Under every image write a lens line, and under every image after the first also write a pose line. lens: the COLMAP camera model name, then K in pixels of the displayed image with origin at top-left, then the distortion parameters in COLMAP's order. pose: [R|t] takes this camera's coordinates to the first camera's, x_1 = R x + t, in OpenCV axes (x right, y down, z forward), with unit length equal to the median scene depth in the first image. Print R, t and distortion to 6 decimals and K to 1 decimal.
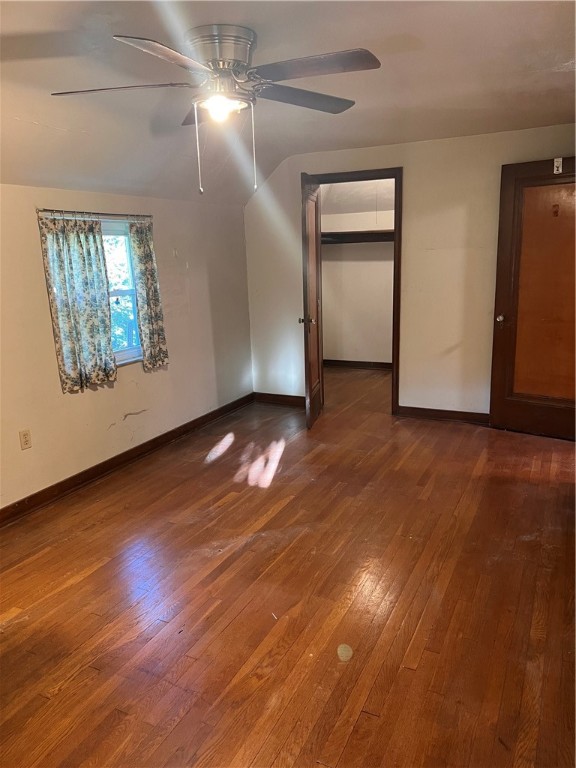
lens RADIAL K [[573.1, 0, 281.1], [0, 573.1, 382.9], [0, 0, 1]] dist [0.057237, -0.044914]
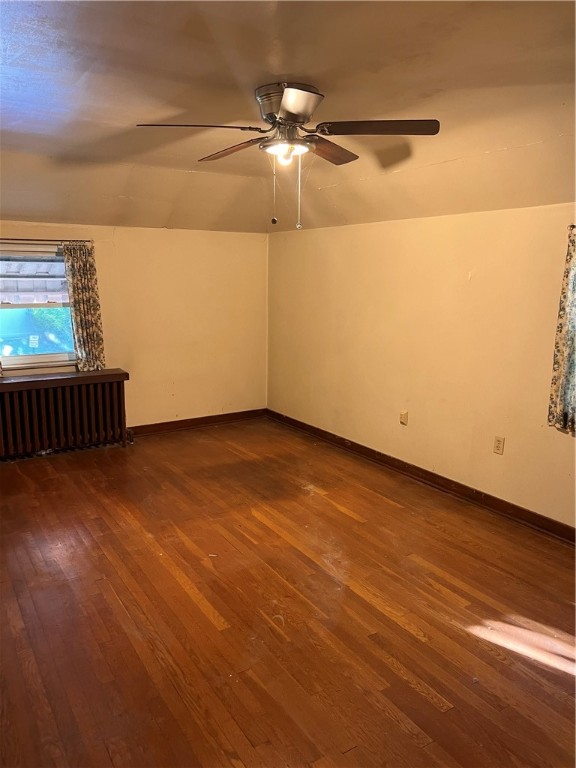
lens RADIAL K [[573.1, 0, 280.4], [0, 573.1, 385.3], [0, 0, 1]] dist [0.057237, -0.044914]
pose [[-0.517421, 0.191408, -0.834049, 0.701403], [-0.183447, 0.927193, 0.326589, -0.307596], [0.835837, 0.321988, -0.444636, 1.208258]]
